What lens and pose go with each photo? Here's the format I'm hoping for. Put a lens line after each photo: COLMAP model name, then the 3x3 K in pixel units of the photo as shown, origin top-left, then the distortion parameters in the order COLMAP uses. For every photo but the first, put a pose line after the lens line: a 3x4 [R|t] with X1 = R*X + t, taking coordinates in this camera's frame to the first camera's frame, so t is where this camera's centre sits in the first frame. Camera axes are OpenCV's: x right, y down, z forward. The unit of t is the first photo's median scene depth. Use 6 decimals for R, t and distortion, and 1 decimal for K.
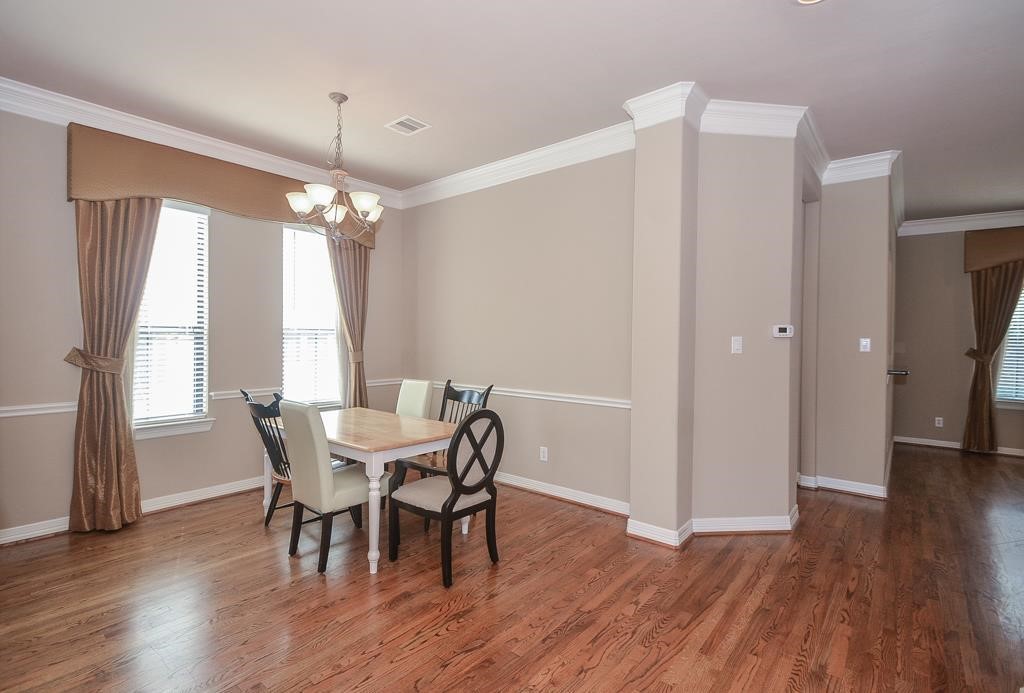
lens RADIAL K [[480.4, 0, 510.1], [0, 480.4, 342.6], [0, 0, 1]] dist [-0.000682, -0.000188]
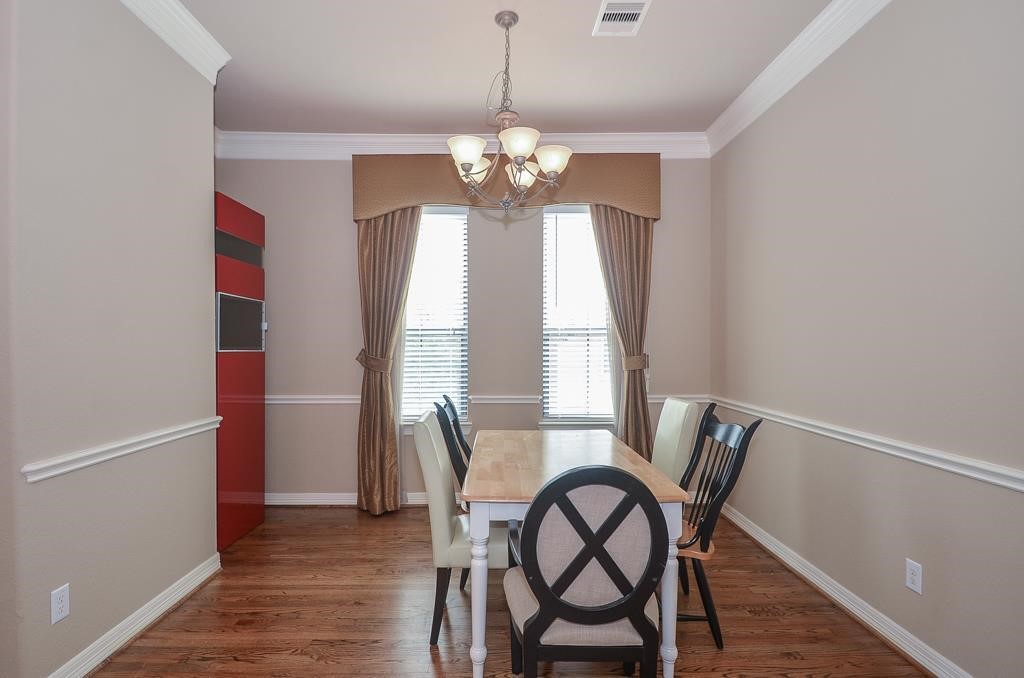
lens RADIAL K [[501.9, 0, 501.5], [0, 501.9, 344.3], [0, 0, 1]] dist [0.001238, -0.009697]
pose [[0.645774, -0.006759, -0.763499, 0.239073], [-0.000843, 0.999954, -0.009565, 0.011418], [0.763528, 0.006820, 0.645738, 0.478850]]
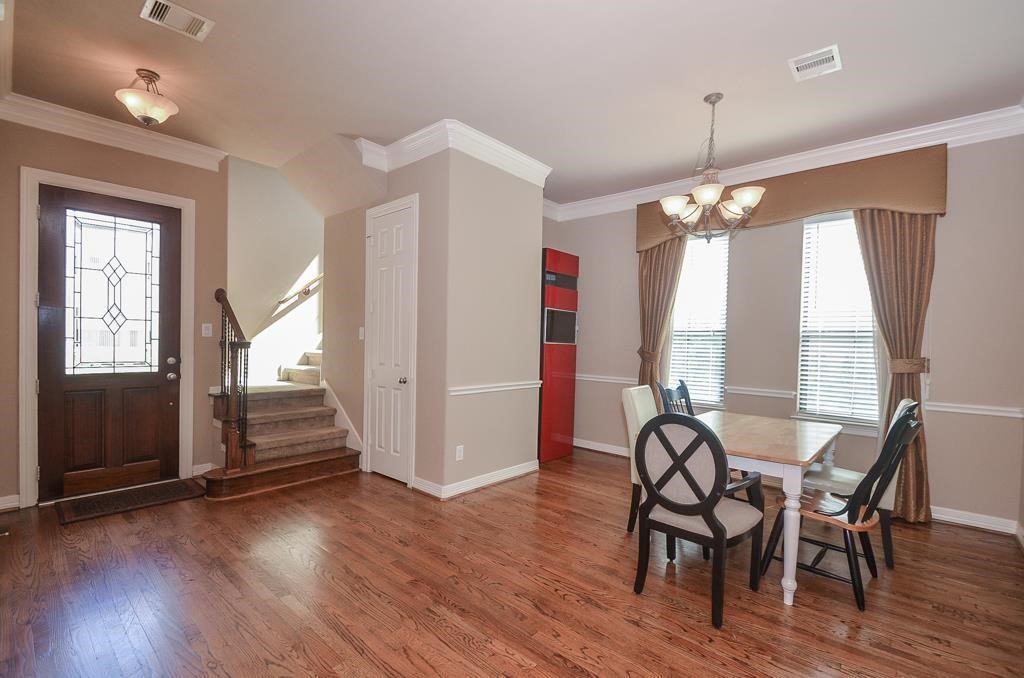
lens RADIAL K [[452.7, 0, 501.6], [0, 452.7, 345.9], [0, 0, 1]] dist [0.018031, -0.017427]
pose [[-0.034801, 0.002657, -0.999391, 0.617146], [-0.034263, 0.999405, 0.003850, 0.024618], [0.998807, 0.034376, -0.034689, 0.598227]]
